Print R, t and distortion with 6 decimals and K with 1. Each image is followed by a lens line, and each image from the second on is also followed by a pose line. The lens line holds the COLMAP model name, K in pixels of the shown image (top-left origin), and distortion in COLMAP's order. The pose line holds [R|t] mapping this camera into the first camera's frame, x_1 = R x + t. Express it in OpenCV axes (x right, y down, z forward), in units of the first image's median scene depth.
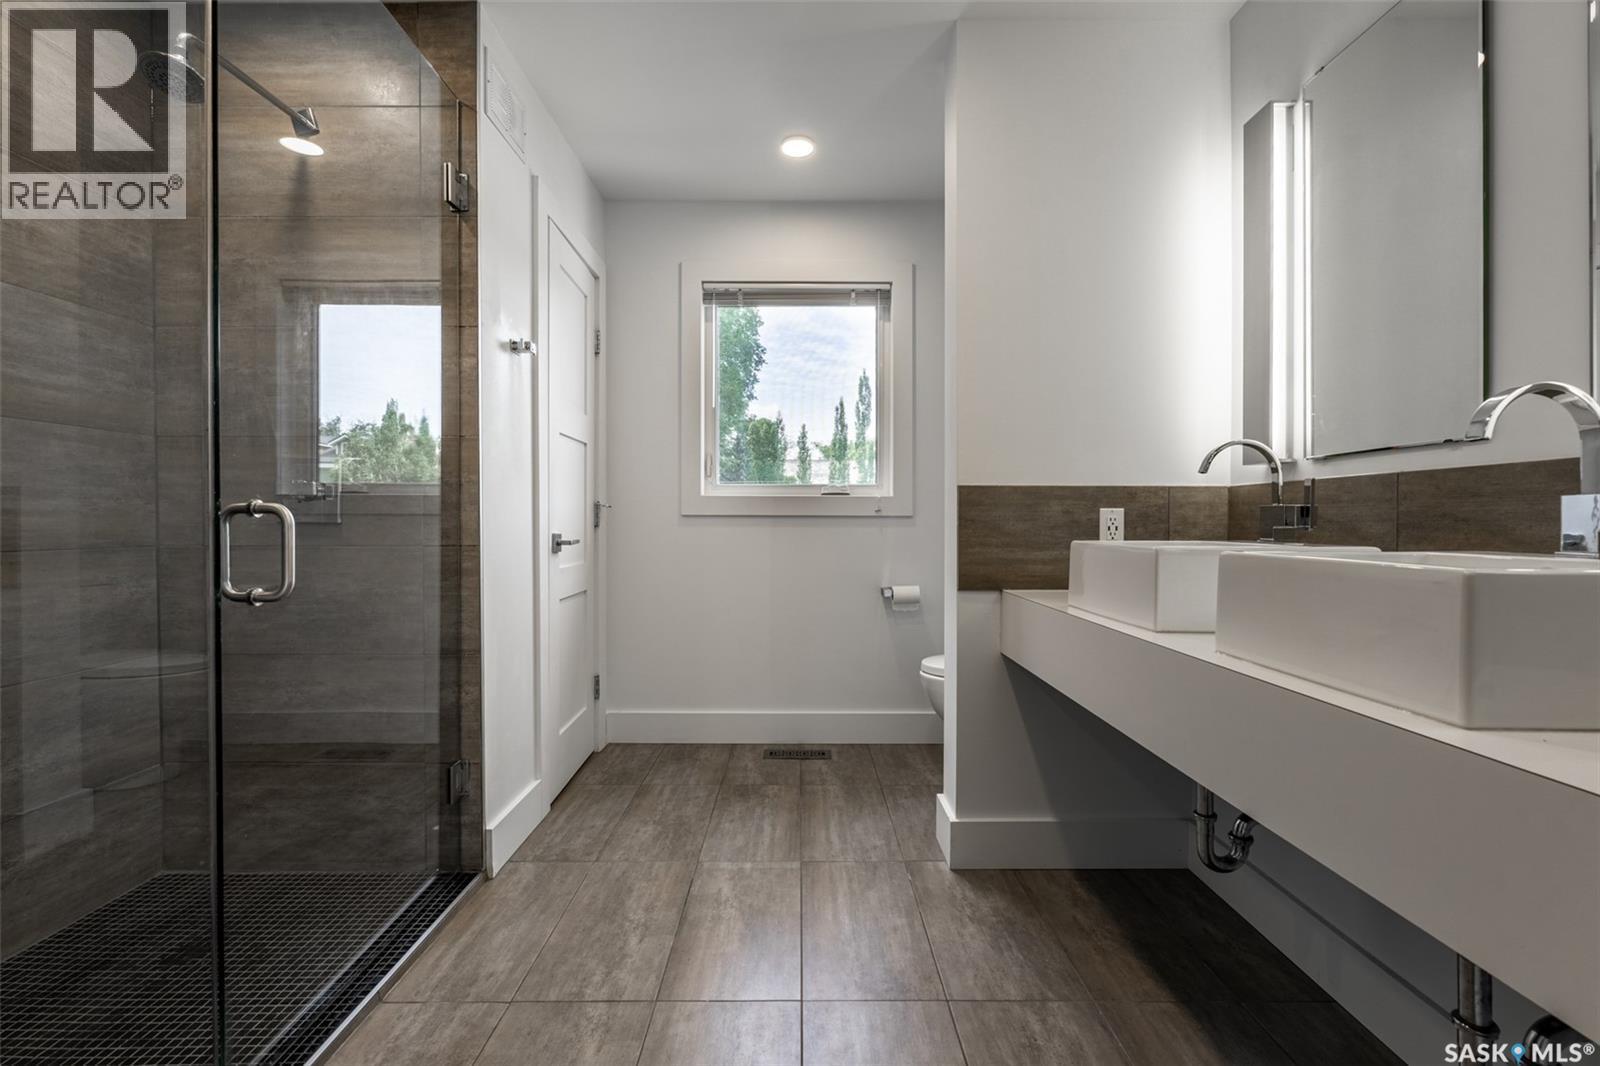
lens RADIAL K [[704.0, 0, 798.4], [0, 704.0, 527.4], [0, 0, 1]] dist [-0.005554, 0.000262]
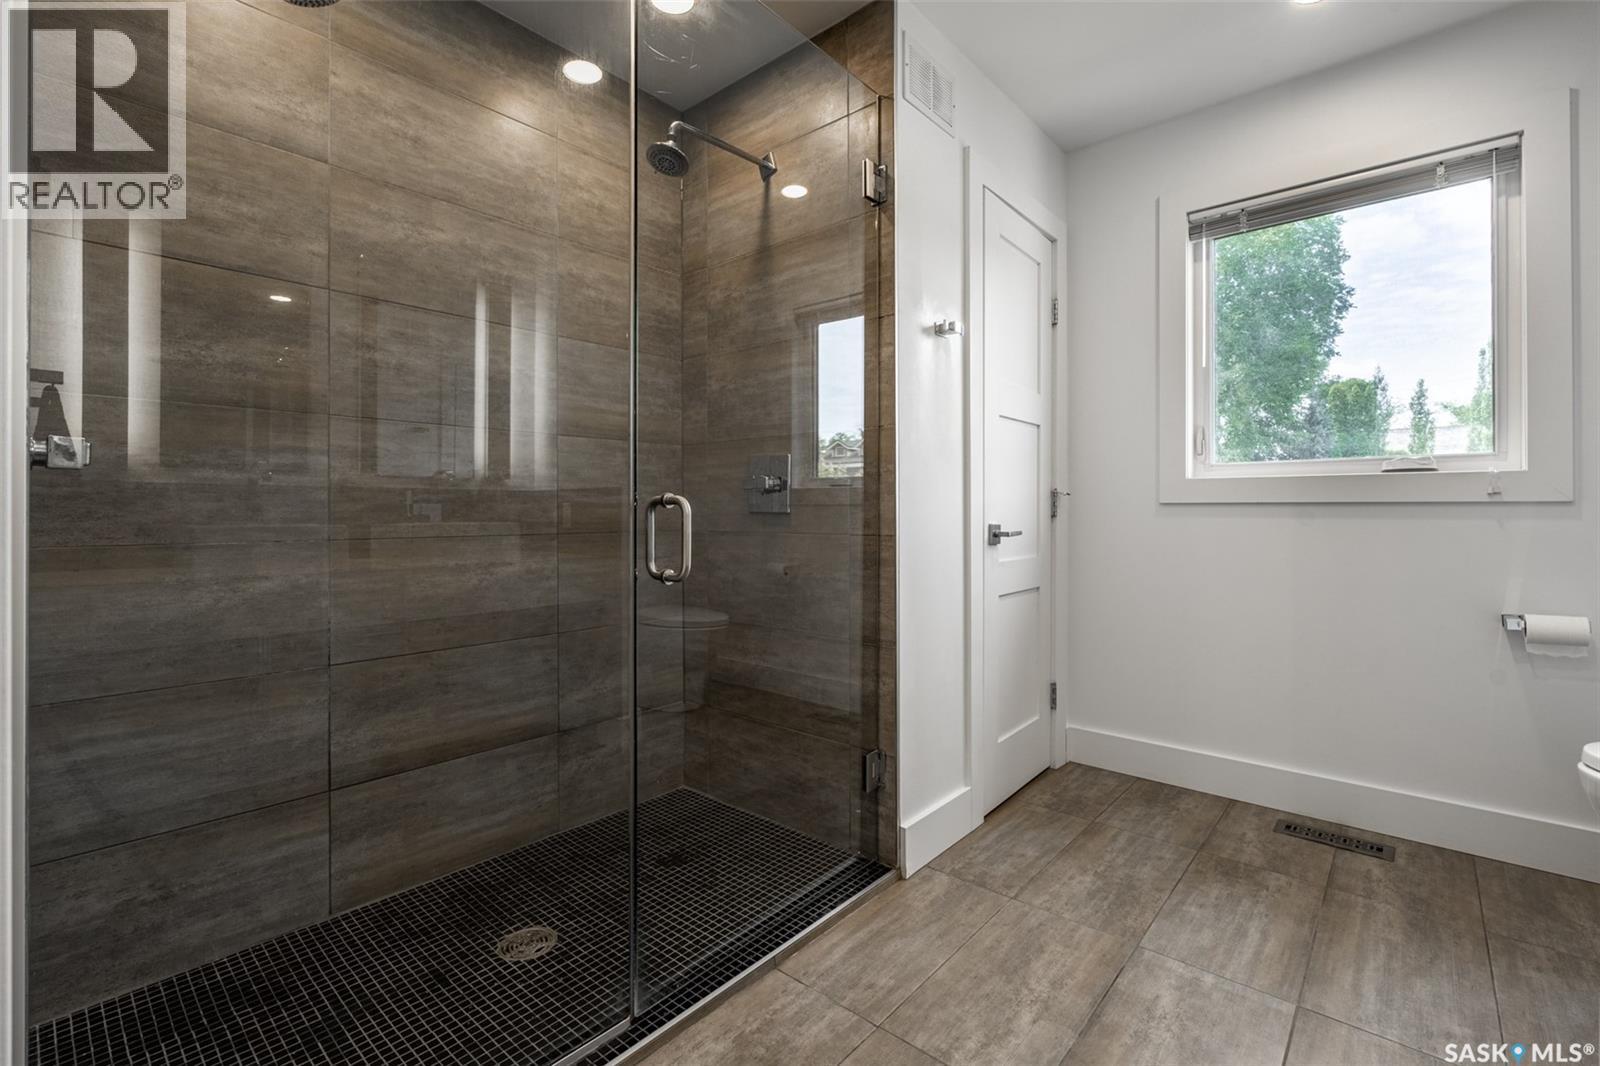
lens RADIAL K [[704.0, 0, 803.6], [0, 704.0, 509.2], [0, 0, 1]] dist [-0.005554, 0.000262]
pose [[0.749626, -0.003004, -0.661855, 0.096787], [-0.004275, 0.999947, -0.009380, -0.001587], [0.661848, 0.009861, 0.749573, 0.163769]]
